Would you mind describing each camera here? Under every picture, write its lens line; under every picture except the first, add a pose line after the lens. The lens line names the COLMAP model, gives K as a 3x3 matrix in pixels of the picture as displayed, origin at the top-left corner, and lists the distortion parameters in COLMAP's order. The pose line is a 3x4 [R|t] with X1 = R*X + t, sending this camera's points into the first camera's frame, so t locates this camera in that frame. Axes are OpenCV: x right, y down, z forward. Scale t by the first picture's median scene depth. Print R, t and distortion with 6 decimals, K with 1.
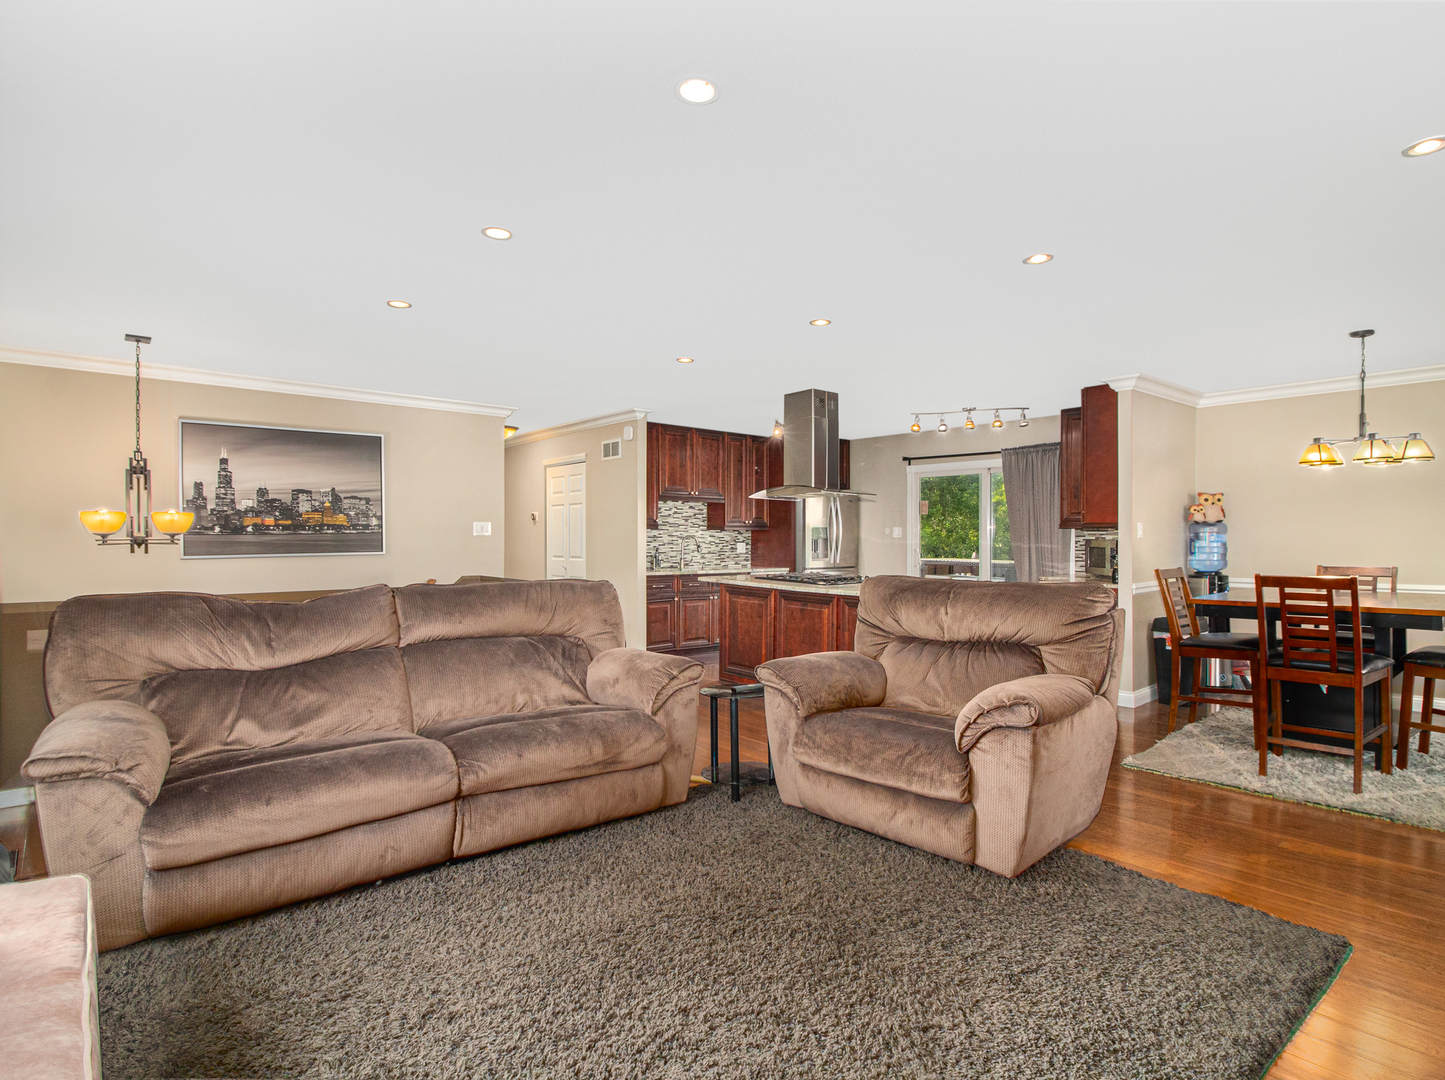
lens RADIAL K [[762.9, 0, 718.2], [0, 762.9, 545.0], [0, 0, 1]] dist [-0.000637, -0.000135]
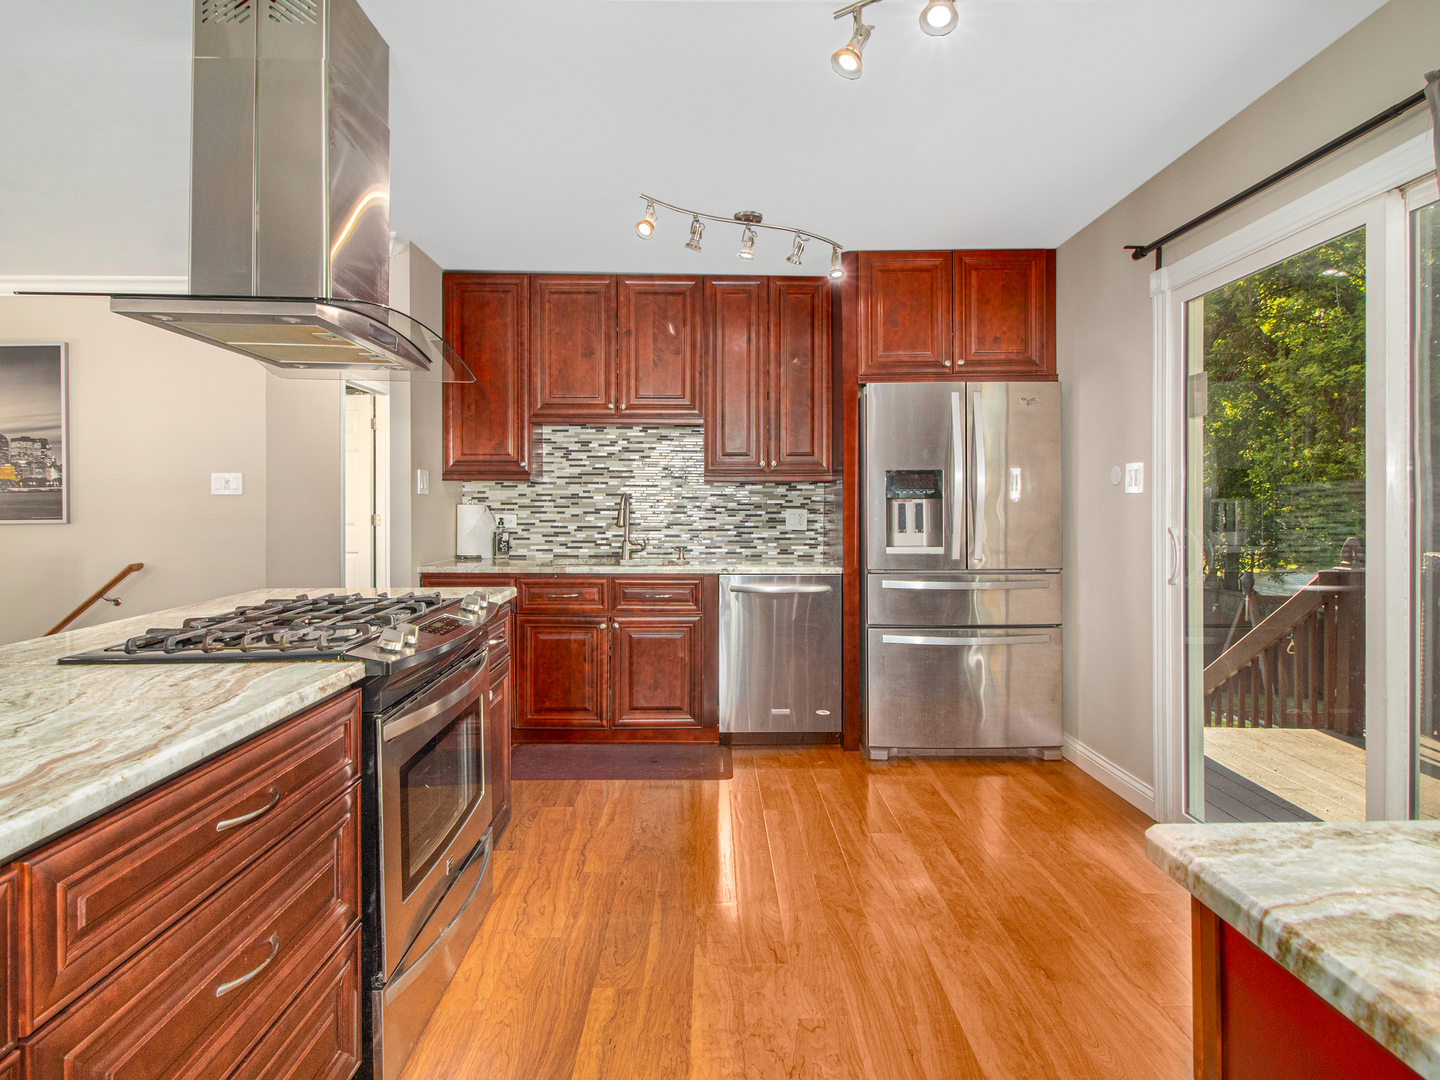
lens RADIAL K [[779.3, 0, 721.2], [0, 779.3, 505.9], [0, 0, 1]] dist [0.032075, -0.018454]
pose [[0.769964, -0.003163, -0.638080, 0.383104], [-0.005261, 0.999922, -0.011304, 0.001303], [0.638066, 0.012060, 0.769887, 0.743849]]
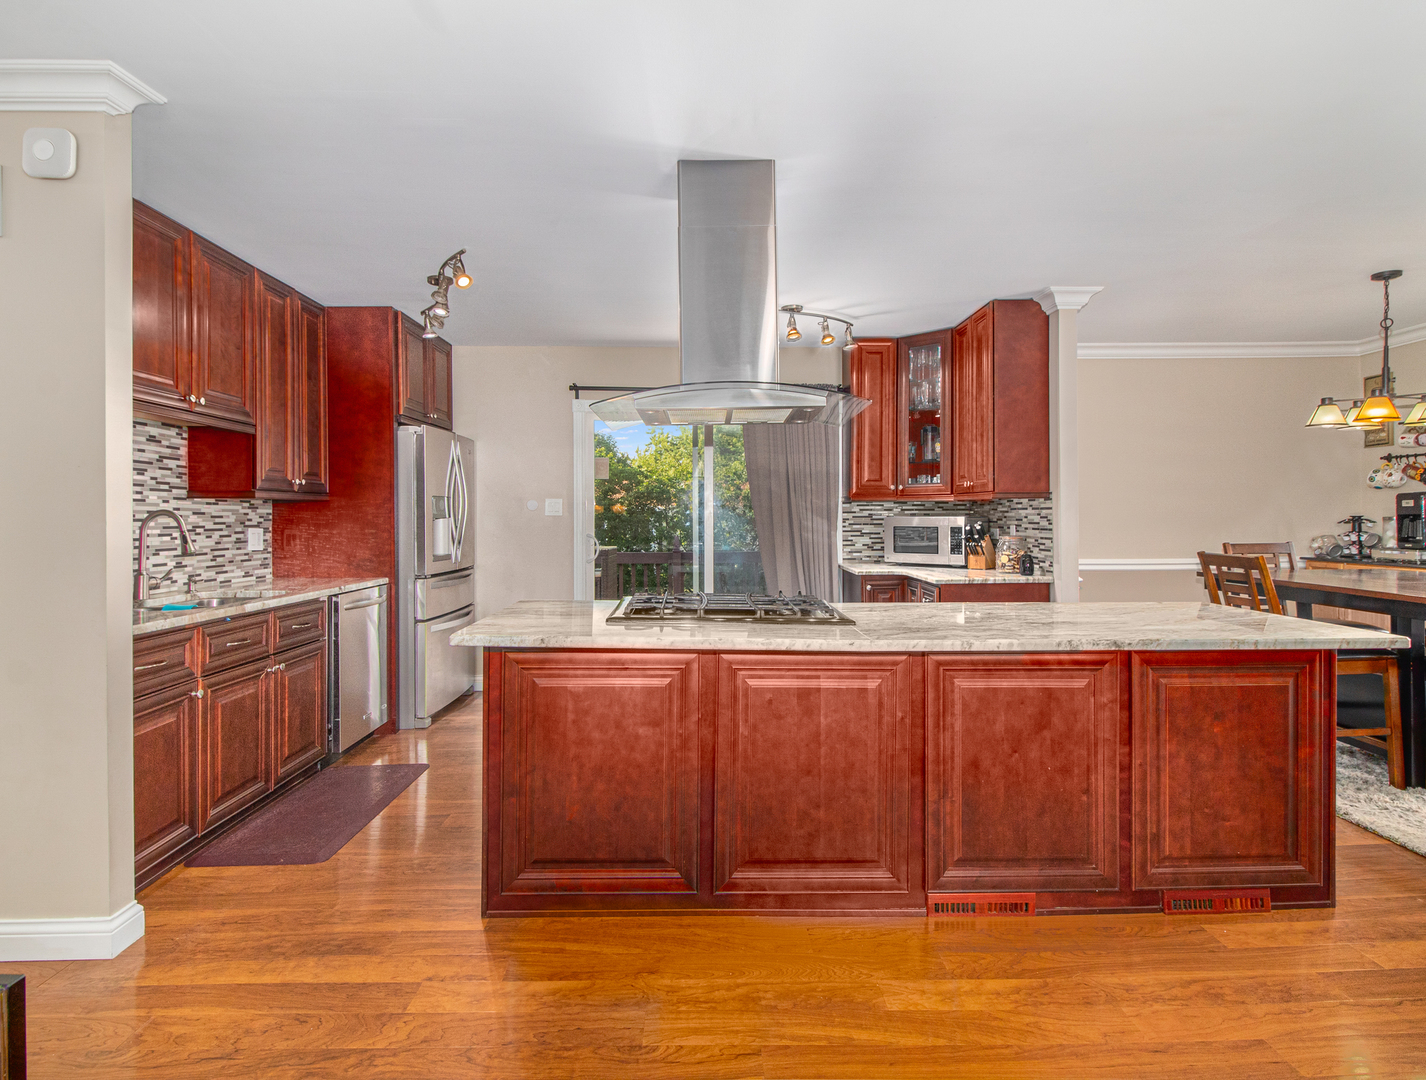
lens RADIAL K [[747.0, 0, 714.7], [0, 747.0, 519.2], [0, 0, 1]] dist [0.003071, -0.000710]
pose [[0.625827, -0.005661, 0.779941, -0.182427], [0.013112, 0.999909, -0.003263, -0.003910], [-0.779852, 0.012268, 0.625844, 0.637161]]
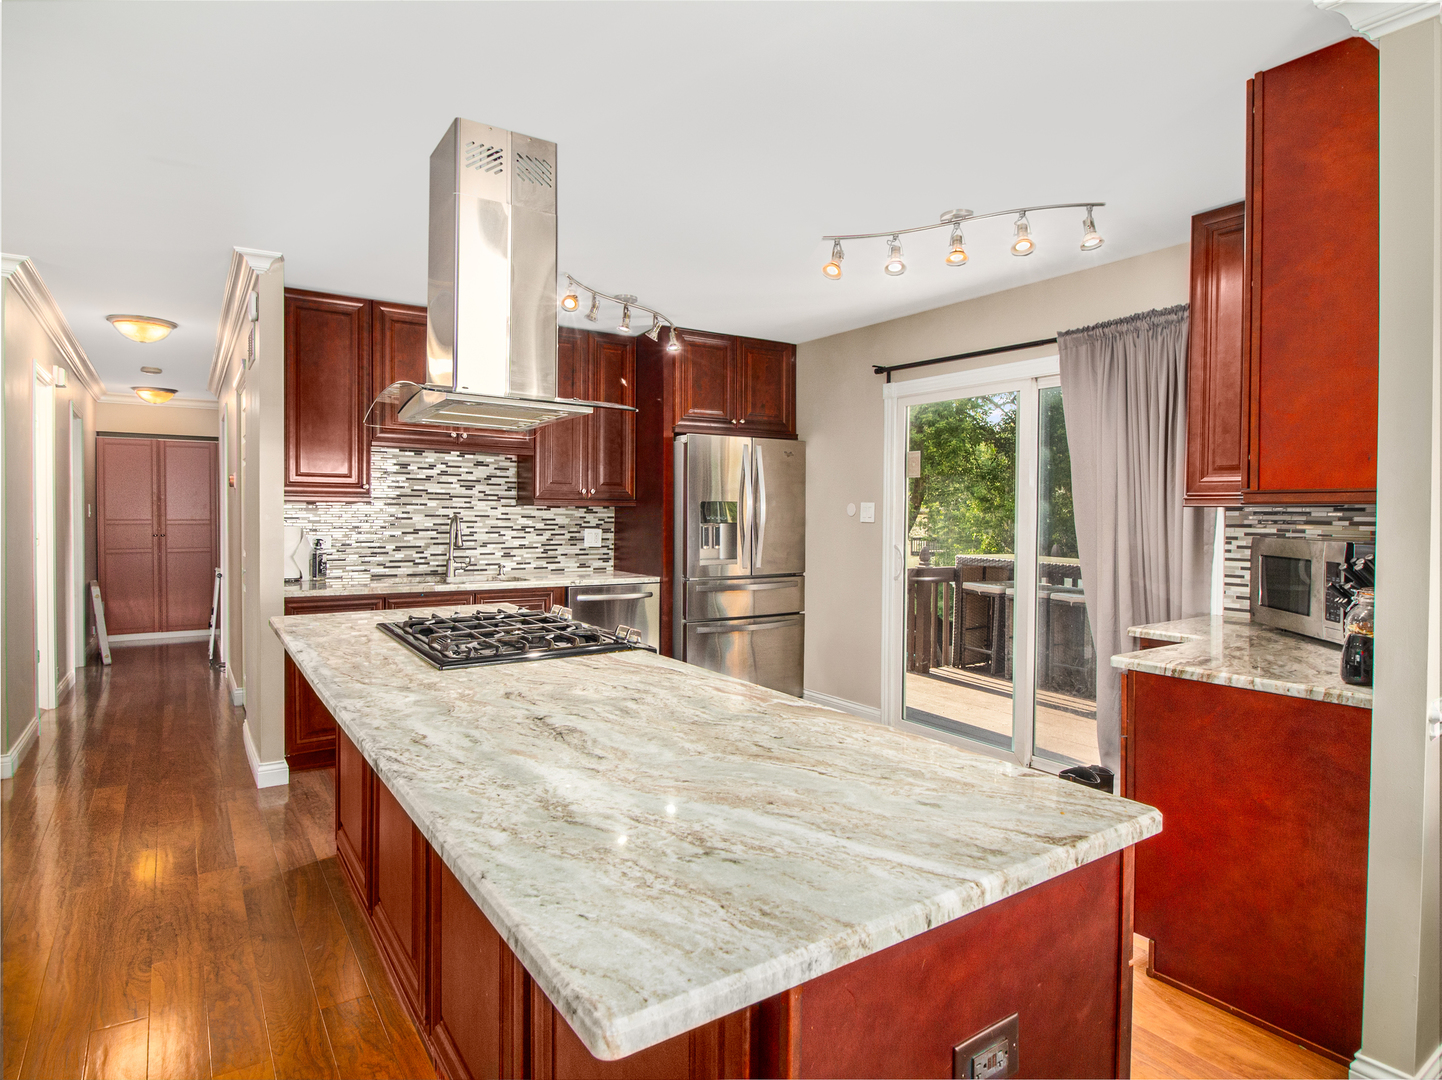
lens RADIAL K [[820.6, 0, 726.6], [0, 820.6, 527.8], [0, 0, 1]] dist [-0.005727, -0.001703]
pose [[0.993438, 0.009347, -0.113988, 0.245649], [-0.008568, 0.999937, 0.007319, -0.011052], [0.114049, -0.006294, 0.993455, 0.518368]]
